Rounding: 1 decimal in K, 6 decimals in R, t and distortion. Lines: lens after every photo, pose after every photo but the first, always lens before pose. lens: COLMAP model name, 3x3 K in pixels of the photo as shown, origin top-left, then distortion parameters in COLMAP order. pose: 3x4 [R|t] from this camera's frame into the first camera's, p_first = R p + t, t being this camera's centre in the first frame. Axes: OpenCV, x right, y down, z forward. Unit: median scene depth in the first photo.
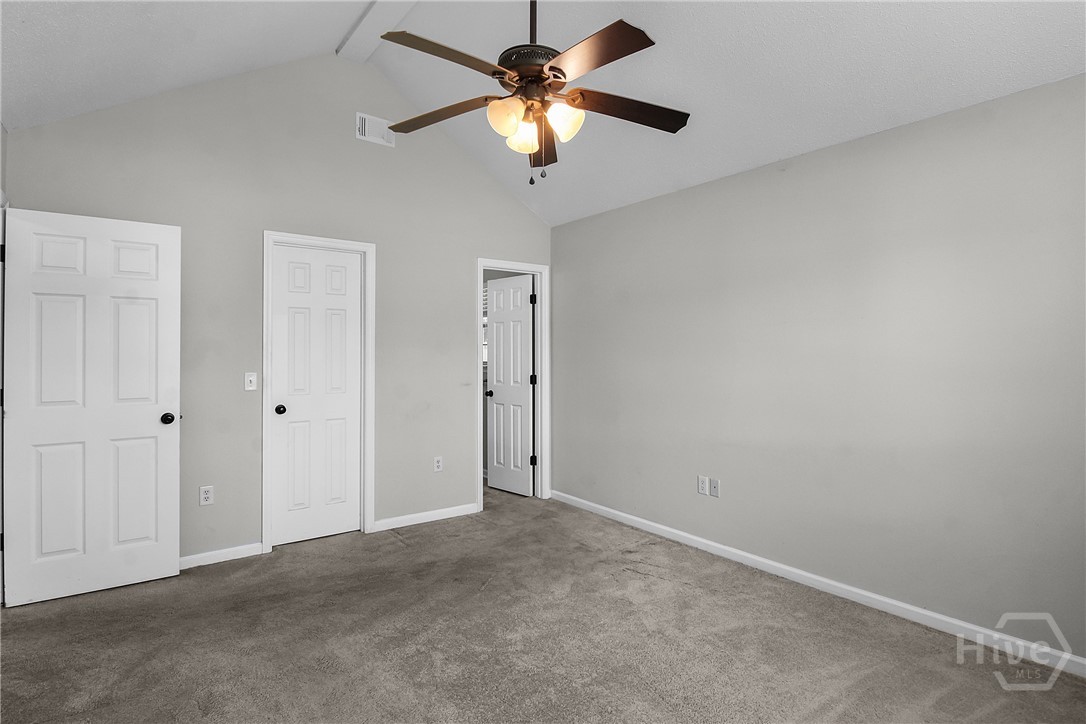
lens RADIAL K [[556.6, 0, 545.8], [0, 556.6, 349.7], [0, 0, 1]] dist [0.005353, -0.010352]
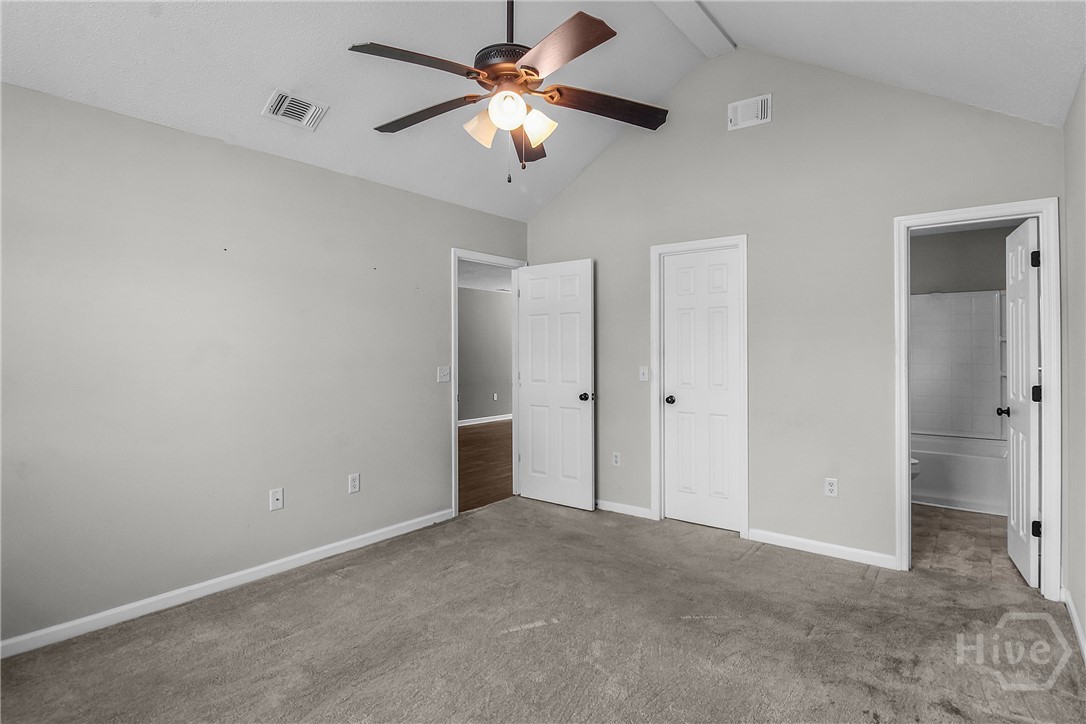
lens RADIAL K [[556.6, 0, 545.8], [0, 556.6, 349.7], [0, 0, 1]] dist [0.005353, -0.010352]
pose [[0.274336, -0.002303, -0.961631, 0.544469], [0.004034, 0.999991, -0.001244, 0.008282], [0.961625, -0.003538, 0.274343, 0.451880]]
